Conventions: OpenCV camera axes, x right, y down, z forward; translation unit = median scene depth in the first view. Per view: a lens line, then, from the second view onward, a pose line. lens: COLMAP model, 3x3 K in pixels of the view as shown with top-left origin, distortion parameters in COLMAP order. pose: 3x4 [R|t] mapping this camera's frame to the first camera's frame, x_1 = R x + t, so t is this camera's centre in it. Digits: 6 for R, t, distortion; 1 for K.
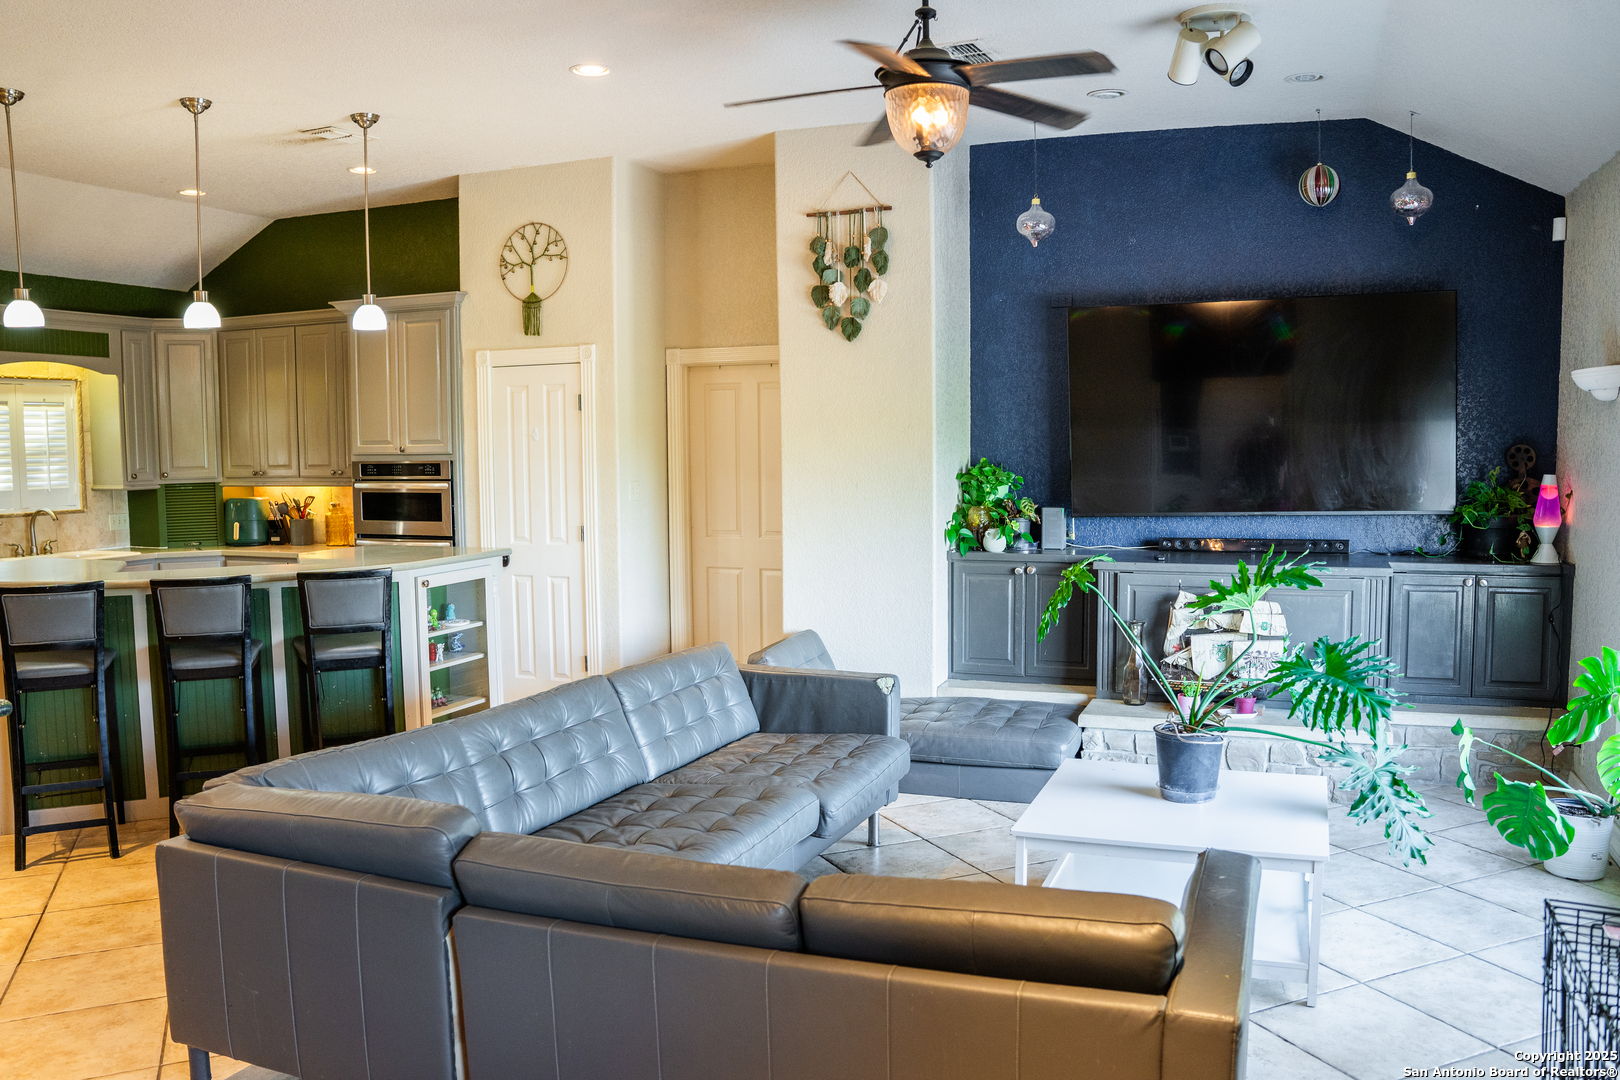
lens RADIAL K [[1277.3, 0, 840.2], [0, 1277.3, 539.4], [0, 0, 1]] dist [-0.090522, 0.004137]
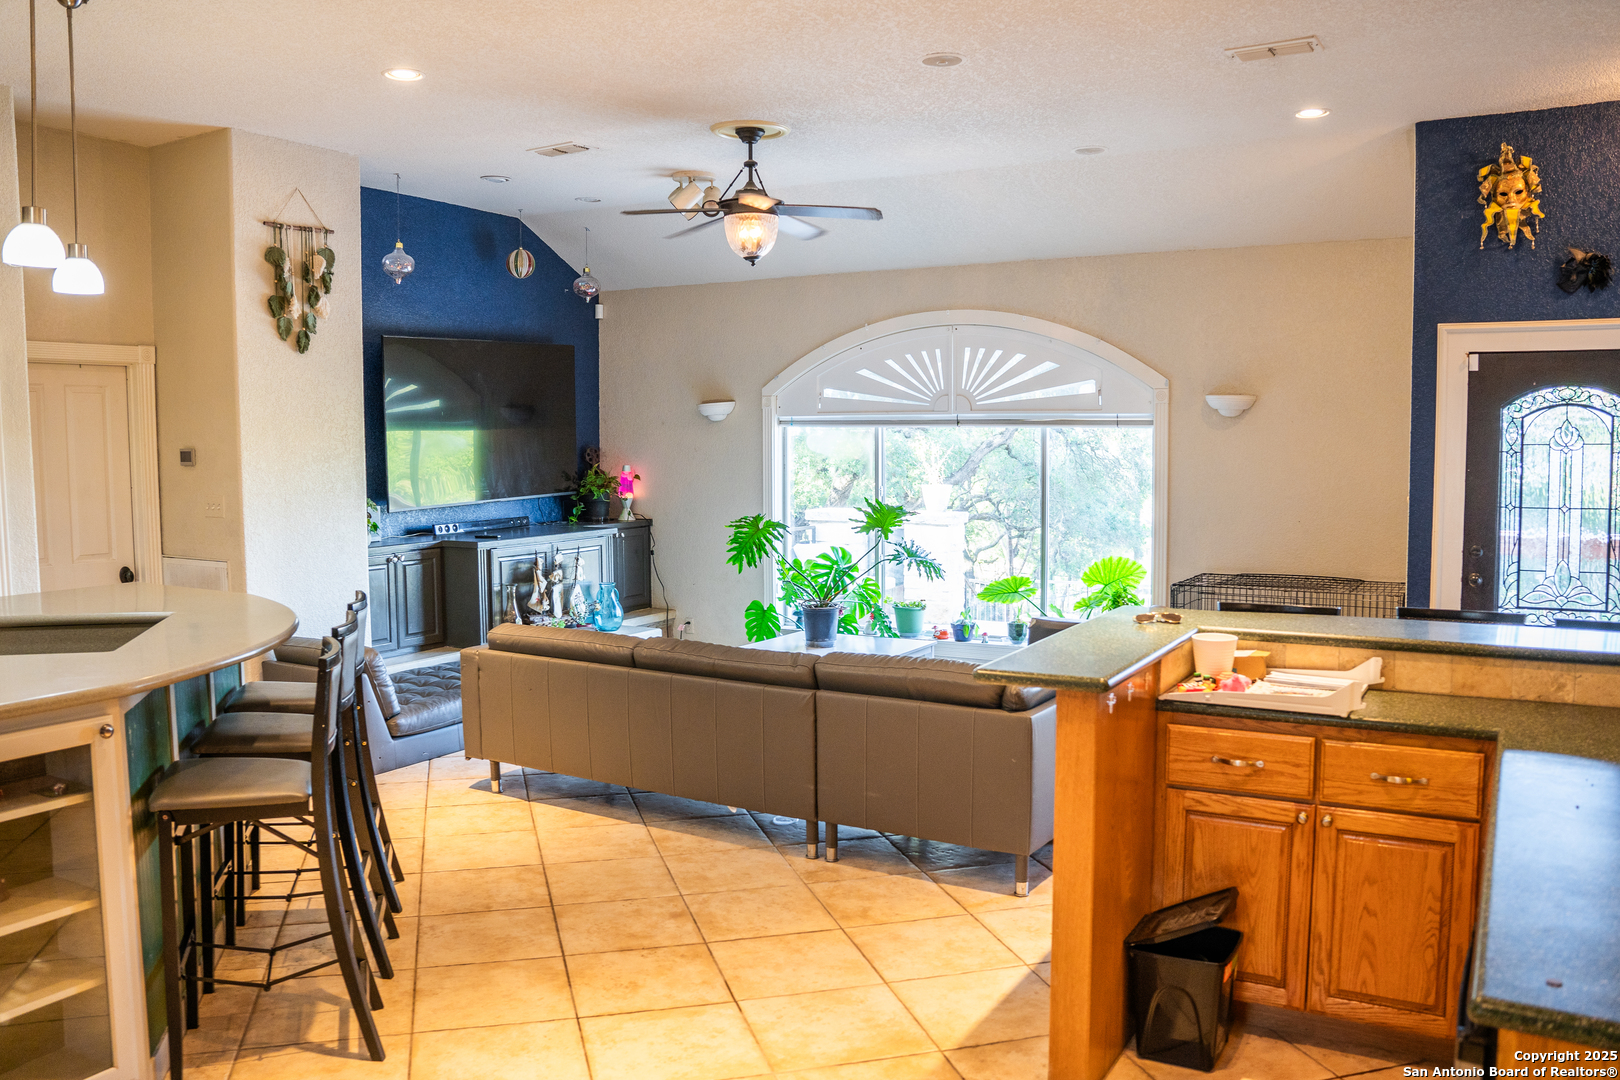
lens RADIAL K [[1277.3, 0, 840.2], [0, 1277.3, 539.4], [0, 0, 1]] dist [-0.090522, 0.004137]
pose [[0.164066, -0.074071, 0.983664, -0.929999], [0.082912, 0.994684, 0.061072, -0.032157], [-0.982959, 0.071538, 0.169335, 0.412946]]
